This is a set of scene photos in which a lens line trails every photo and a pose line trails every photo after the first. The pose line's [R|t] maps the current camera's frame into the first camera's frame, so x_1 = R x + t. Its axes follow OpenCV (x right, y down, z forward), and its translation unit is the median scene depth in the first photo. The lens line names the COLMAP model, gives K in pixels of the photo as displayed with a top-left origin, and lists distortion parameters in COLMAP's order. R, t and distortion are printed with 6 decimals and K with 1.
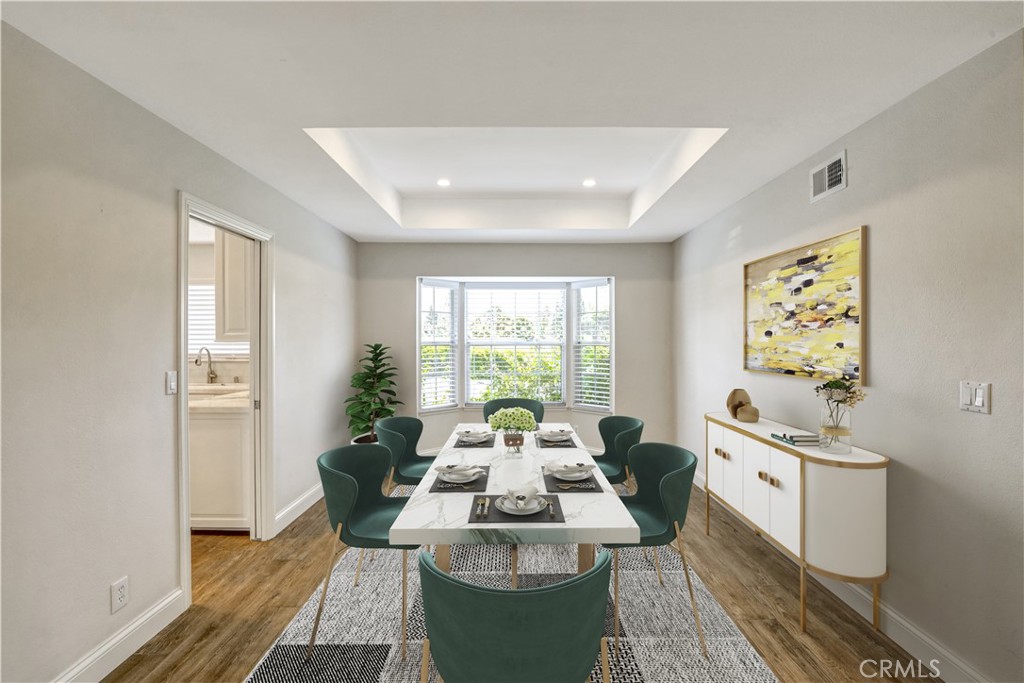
lens RADIAL K [[469.4, 0, 512.2], [0, 469.4, 337.6], [0, 0, 1]] dist [-0.015603, 0.000101]
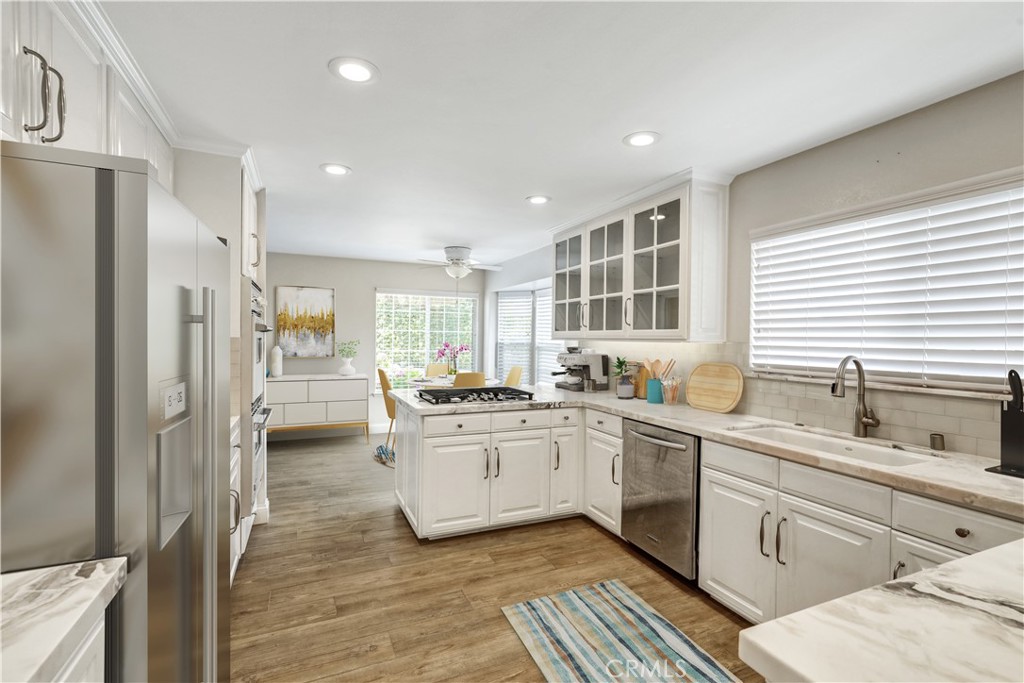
lens RADIAL K [[469.4, 0, 504.2], [0, 469.4, 341.2], [0, 0, 1]] dist [-0.015603, 0.000101]
pose [[0.398794, 0.012526, -0.916955, -0.590856], [-0.005503, 0.999921, 0.011266, 0.005560], [0.917024, 0.000553, 0.398832, 0.795694]]
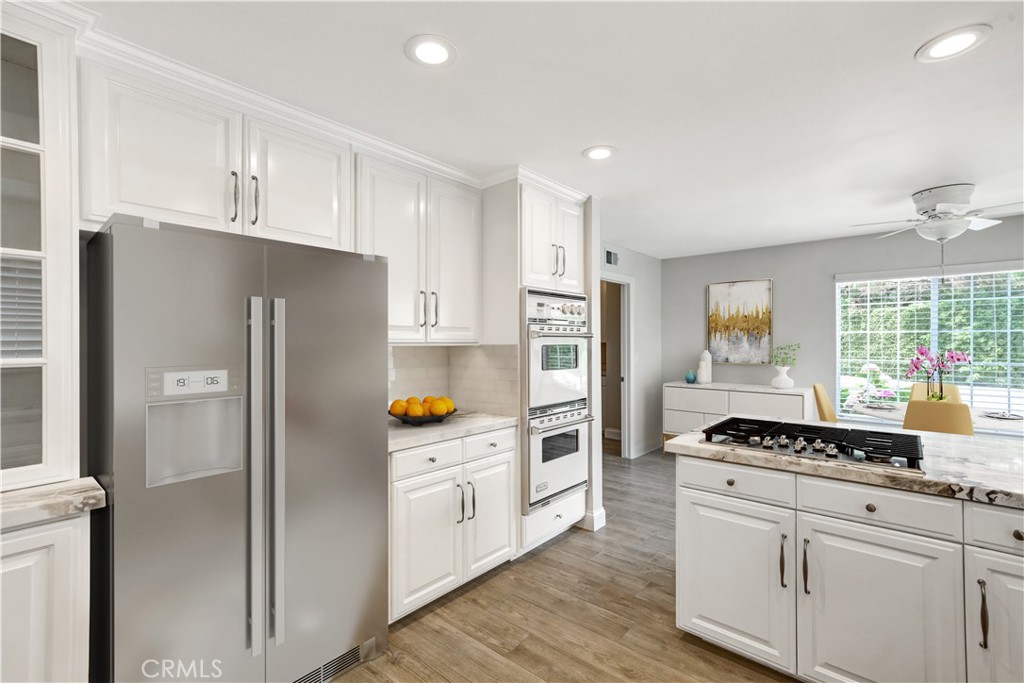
lens RADIAL K [[469.4, 0, 503.0], [0, 469.4, 326.5], [0, 0, 1]] dist [-0.015603, 0.000101]
pose [[-0.663028, -0.013370, -0.748475, -0.842790], [0.008182, 0.999651, -0.025105, 0.002061], [0.748550, -0.022770, -0.662687, 1.254181]]
